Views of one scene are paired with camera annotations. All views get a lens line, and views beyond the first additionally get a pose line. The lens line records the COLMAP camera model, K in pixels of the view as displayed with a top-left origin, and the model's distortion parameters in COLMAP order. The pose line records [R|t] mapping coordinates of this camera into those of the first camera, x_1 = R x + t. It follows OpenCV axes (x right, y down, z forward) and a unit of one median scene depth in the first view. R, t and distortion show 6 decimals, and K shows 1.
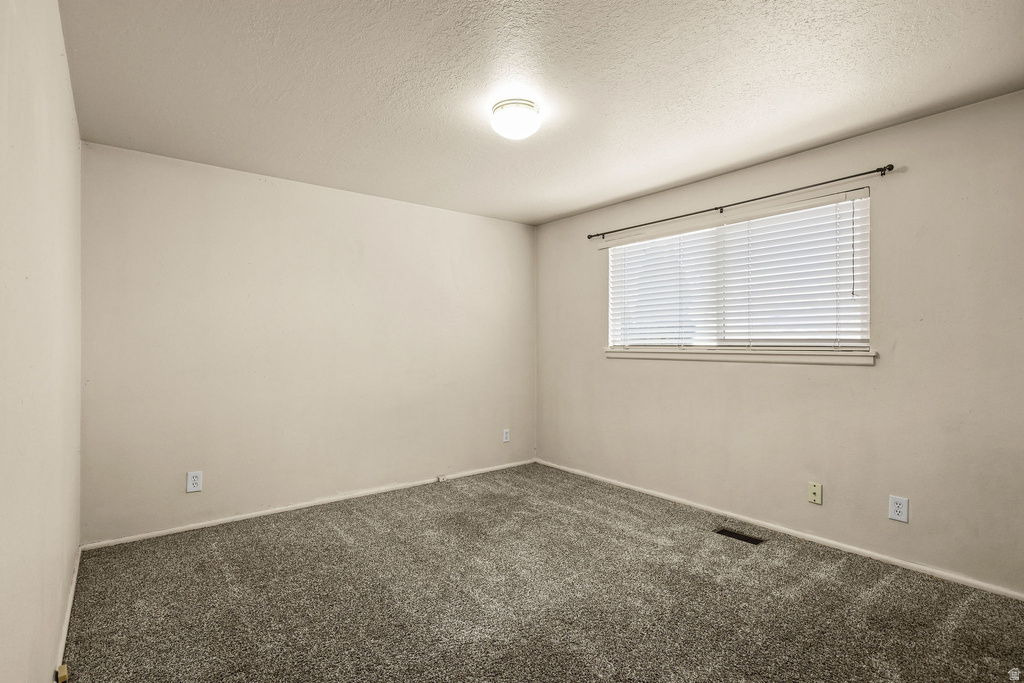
lens RADIAL K [[489.5, 0, 512.0], [0, 489.5, 341.5], [0, 0, 1]] dist [0.000171, -0.000124]
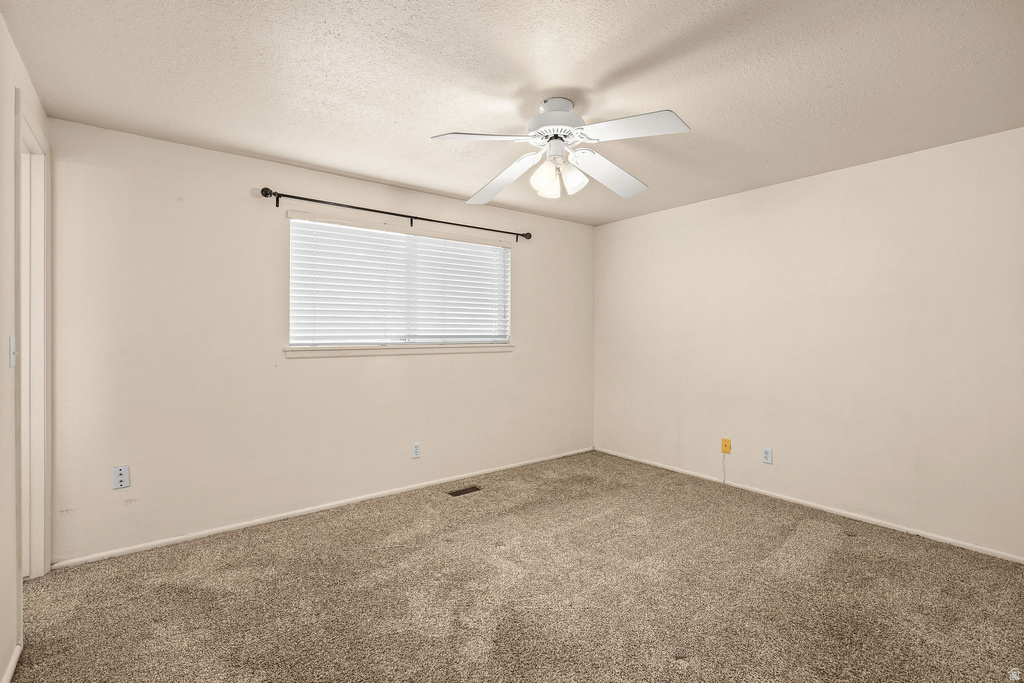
lens RADIAL K [[459.5, 0, 506.6], [0, 459.5, 341.7], [0, 0, 1]] dist [0.001567, 0.000243]
pose [[0.045974, -0.009185, 0.998900, -0.726918], [0.006380, 0.999940, 0.008901, 0.002301], [-0.998922, 0.005963, 0.046030, 0.849403]]
